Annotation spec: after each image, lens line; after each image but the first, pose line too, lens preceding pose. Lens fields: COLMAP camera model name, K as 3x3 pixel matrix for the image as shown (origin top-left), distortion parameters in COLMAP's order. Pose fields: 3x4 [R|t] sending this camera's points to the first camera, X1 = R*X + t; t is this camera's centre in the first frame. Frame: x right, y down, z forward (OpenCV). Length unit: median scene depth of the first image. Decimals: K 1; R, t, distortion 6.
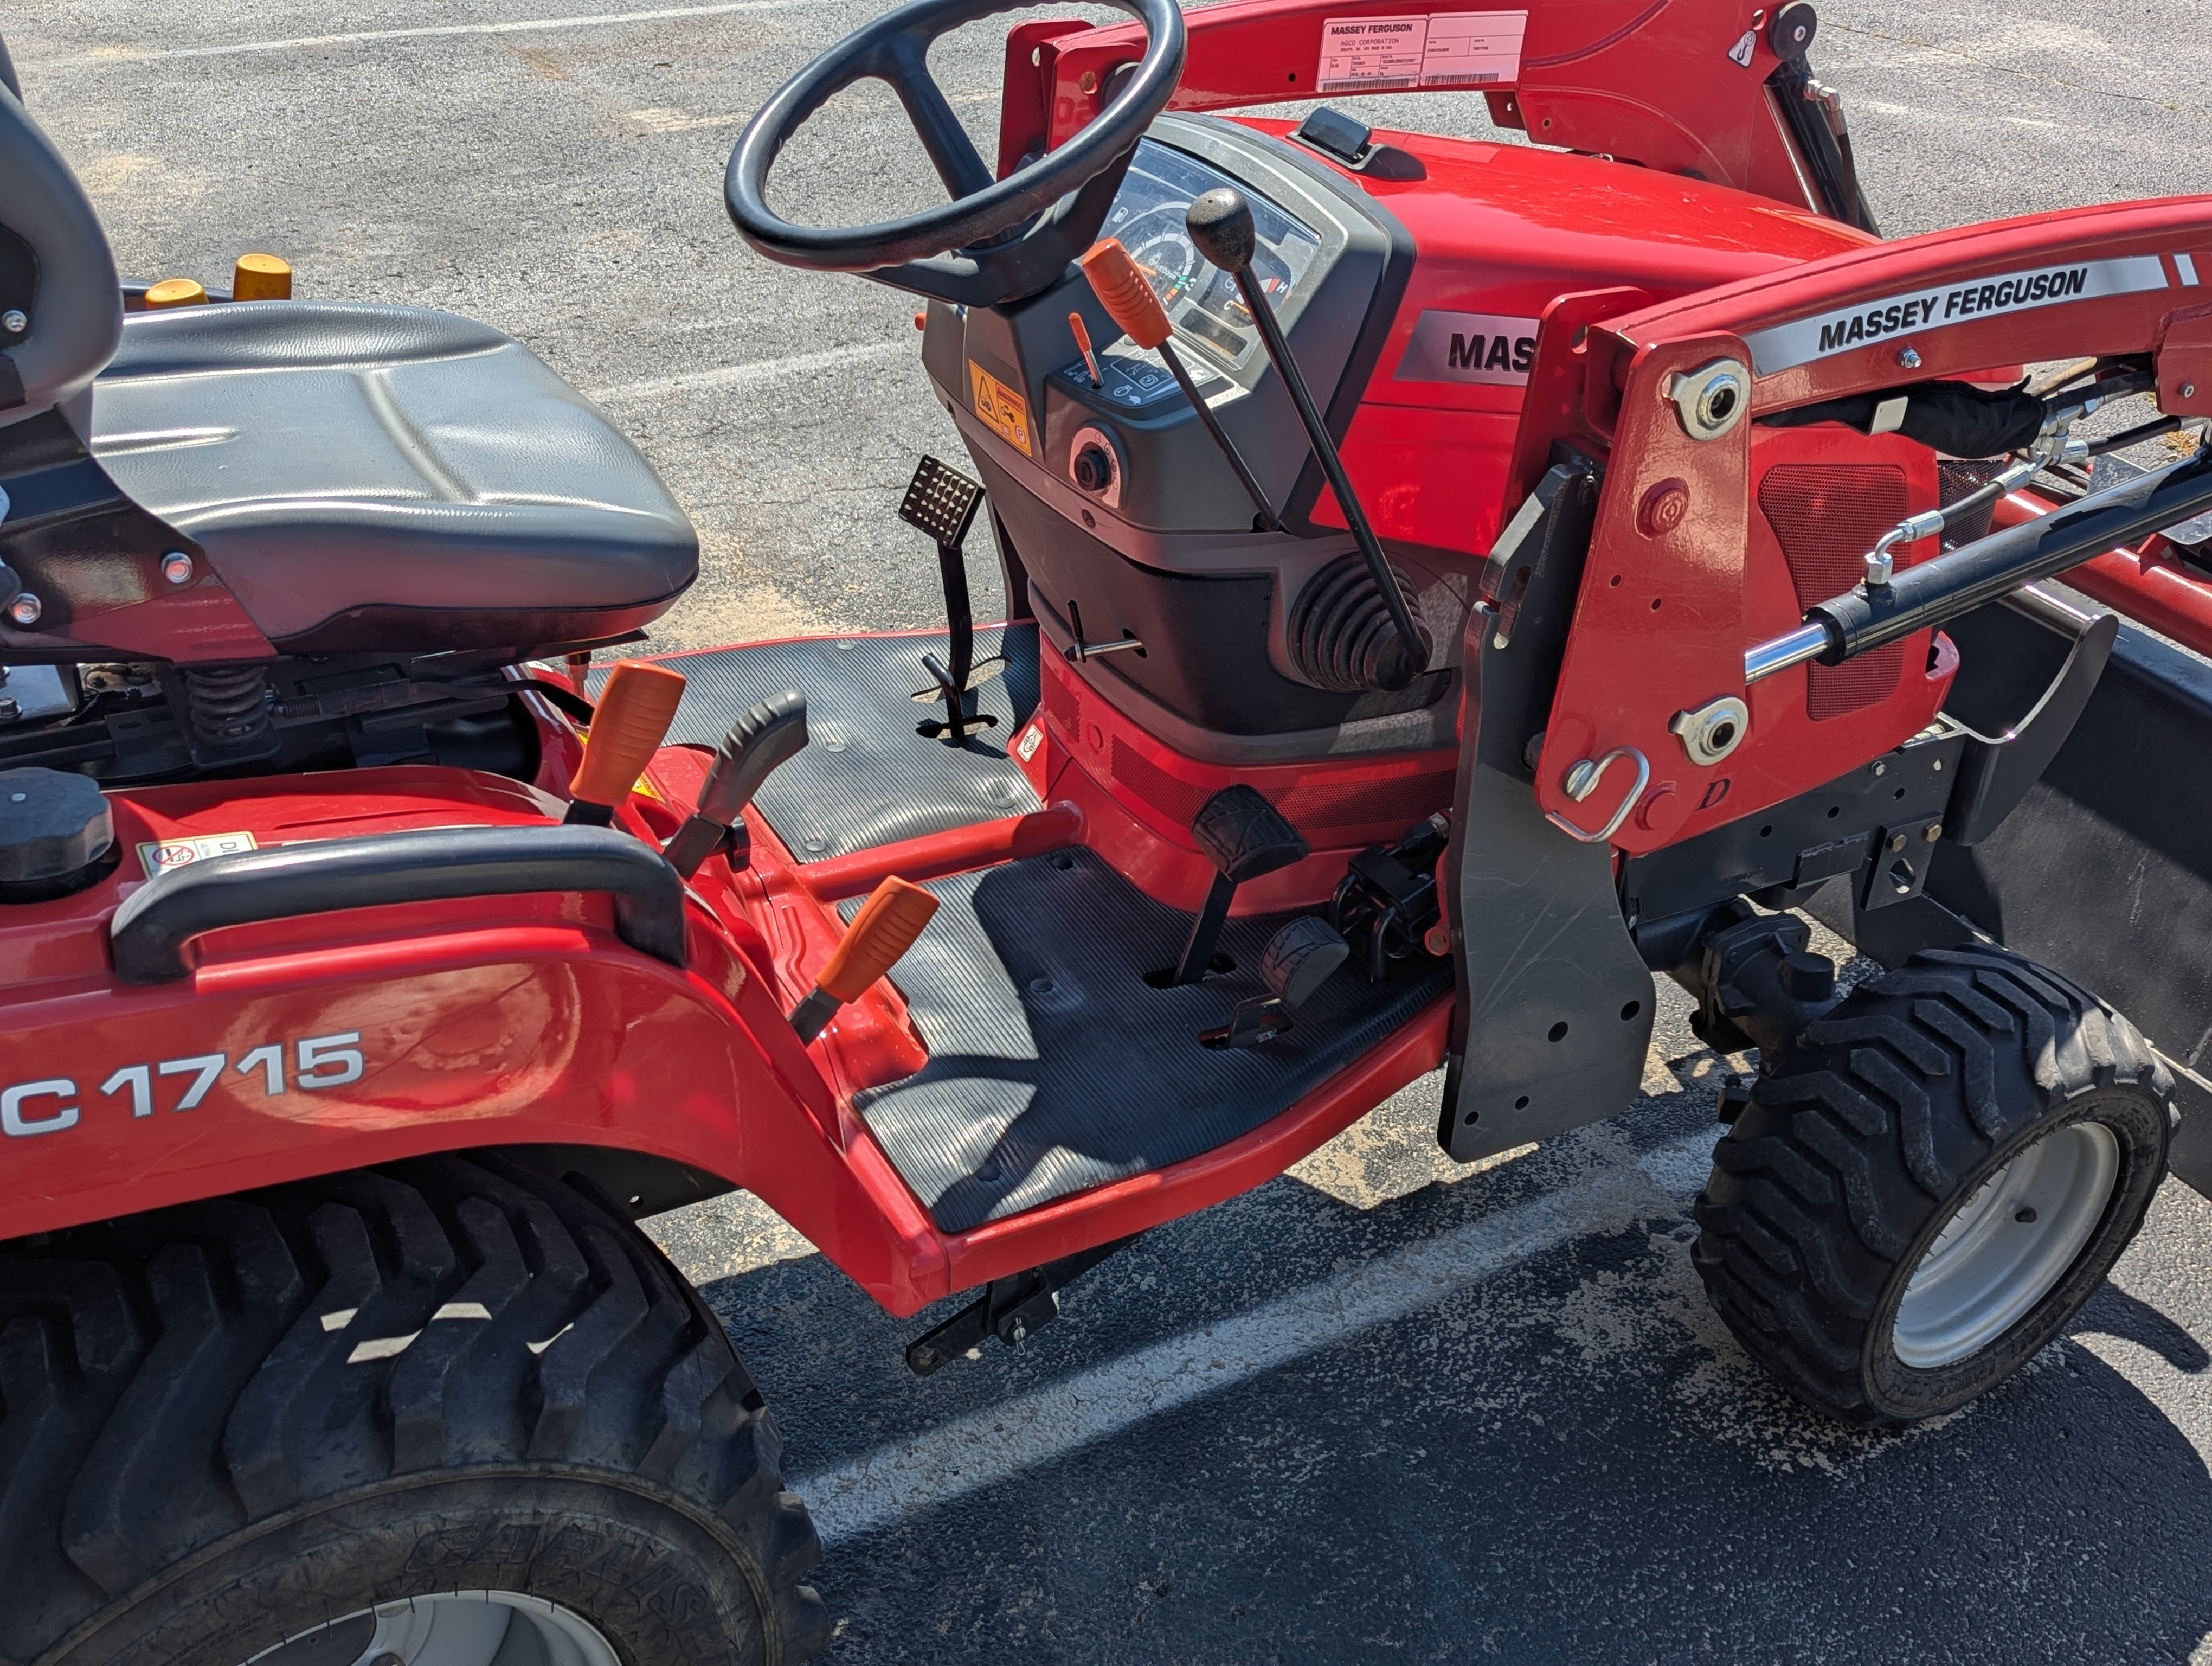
lens RADIAL K [[2347.4, 0, 1106.0], [0, 2347.4, 833.0], [0, 0, 1]] dist [0.070089, -0.019321]
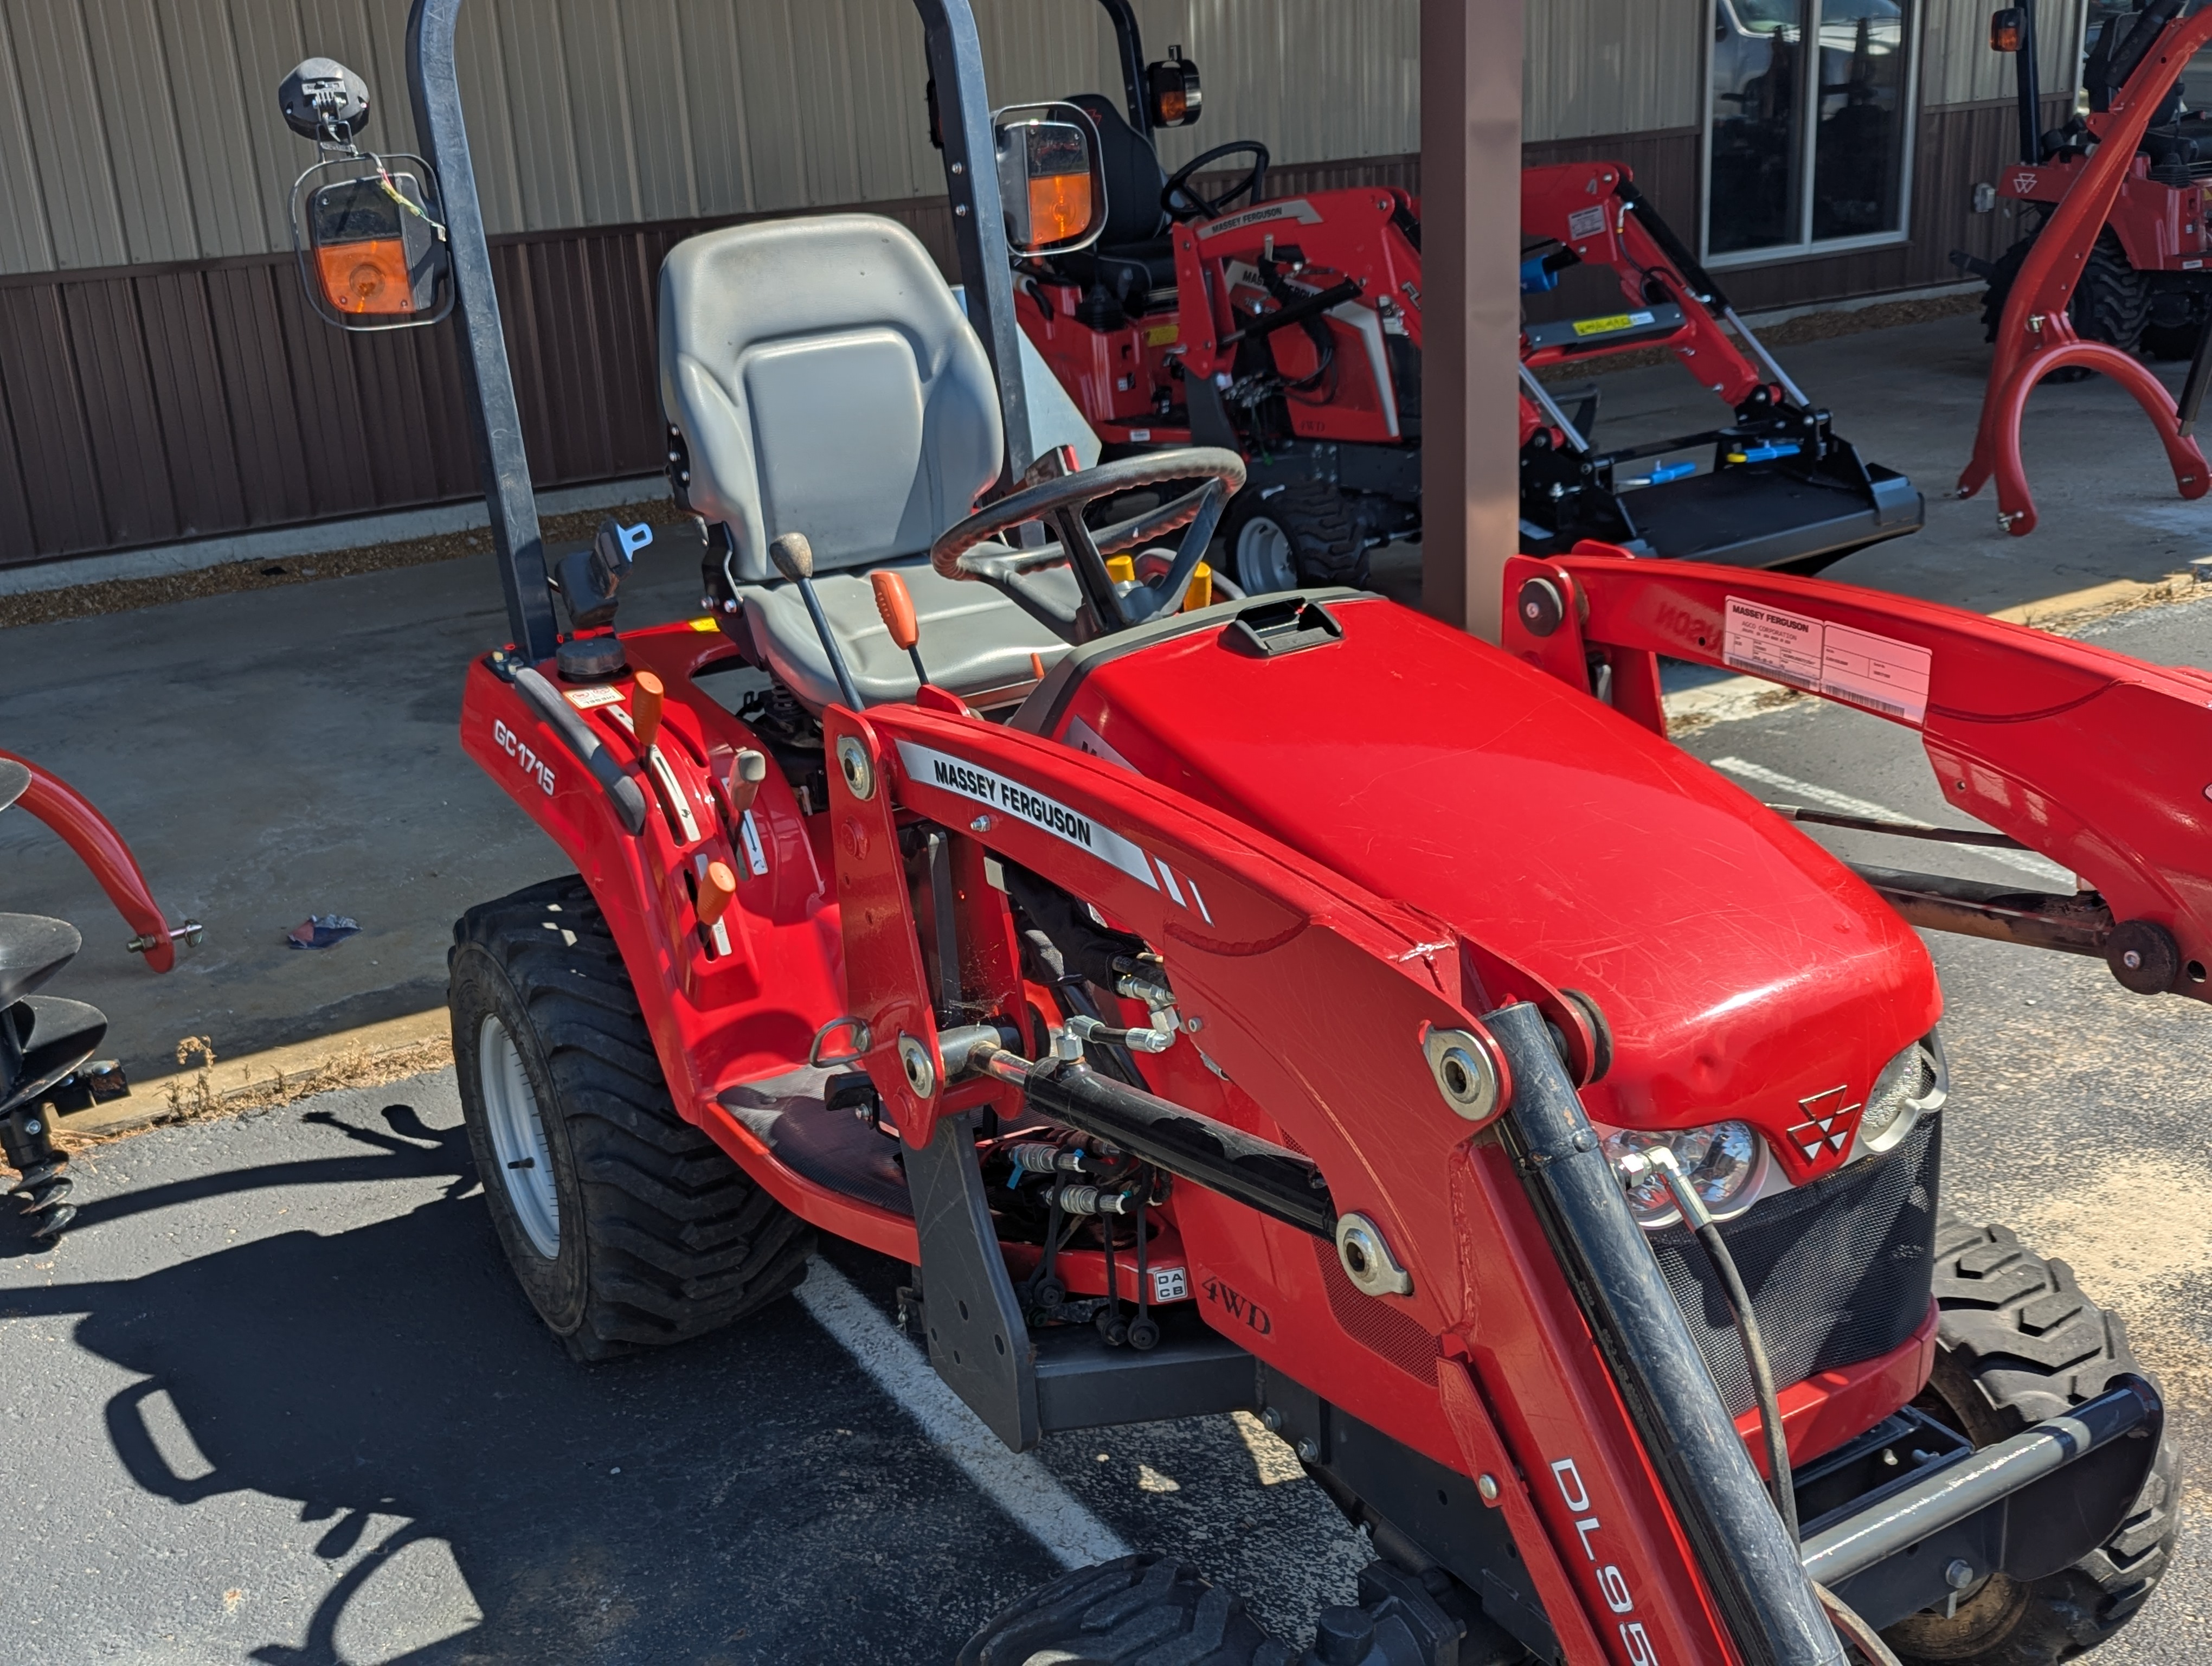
lens RADIAL K [[2347.4, 0, 1106.0], [0, 2347.4, 833.0], [0, 0, 1]] dist [0.070089, -0.019321]
pose [[0.023920, 0.274301, -0.961346, 1.079520], [-0.464846, 0.854396, 0.232219, -0.366433], [0.885068, 0.441323, 0.147945, 0.658057]]
